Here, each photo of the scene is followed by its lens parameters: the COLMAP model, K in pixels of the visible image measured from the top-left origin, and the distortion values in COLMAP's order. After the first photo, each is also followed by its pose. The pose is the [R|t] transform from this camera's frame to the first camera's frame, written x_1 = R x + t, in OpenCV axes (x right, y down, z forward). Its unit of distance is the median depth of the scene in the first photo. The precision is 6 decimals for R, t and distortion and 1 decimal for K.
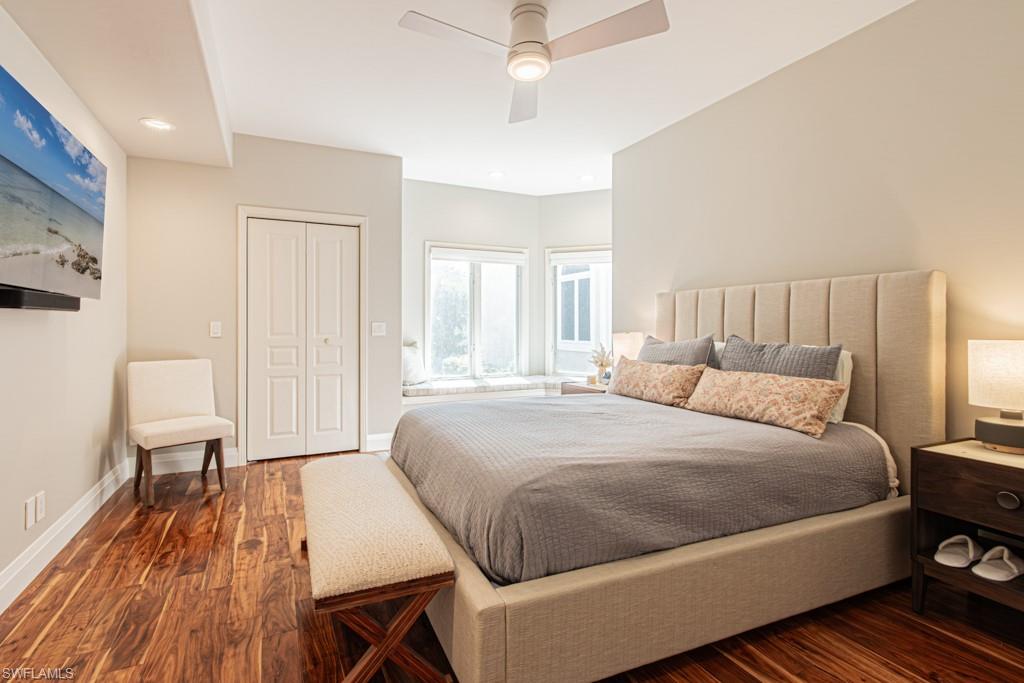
lens RADIAL K [[465.9, 0, 501.3], [0, 465.9, 335.4], [0, 0, 1]] dist [0.000934, -0.000159]
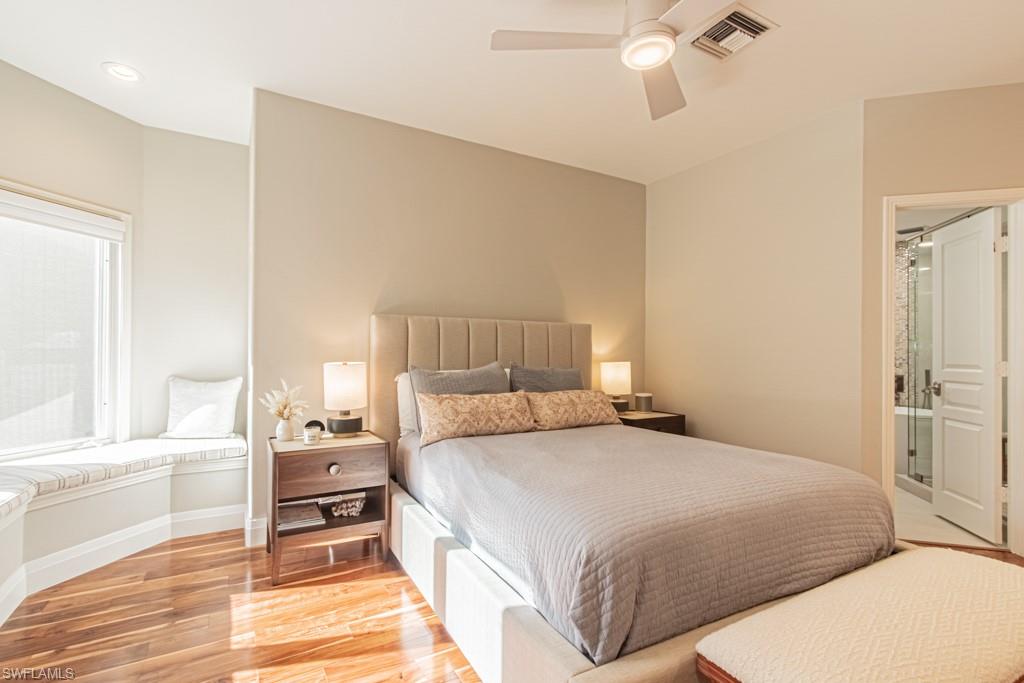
lens RADIAL K [[465.9, 0, 501.3], [0, 465.9, 335.4], [0, 0, 1]] dist [0.000934, -0.000159]
pose [[-0.072898, 0.034113, 0.996756, -0.629588], [0.005755, 0.999413, -0.033783, -0.027906], [-0.997323, 0.003274, -0.073051, 1.042612]]
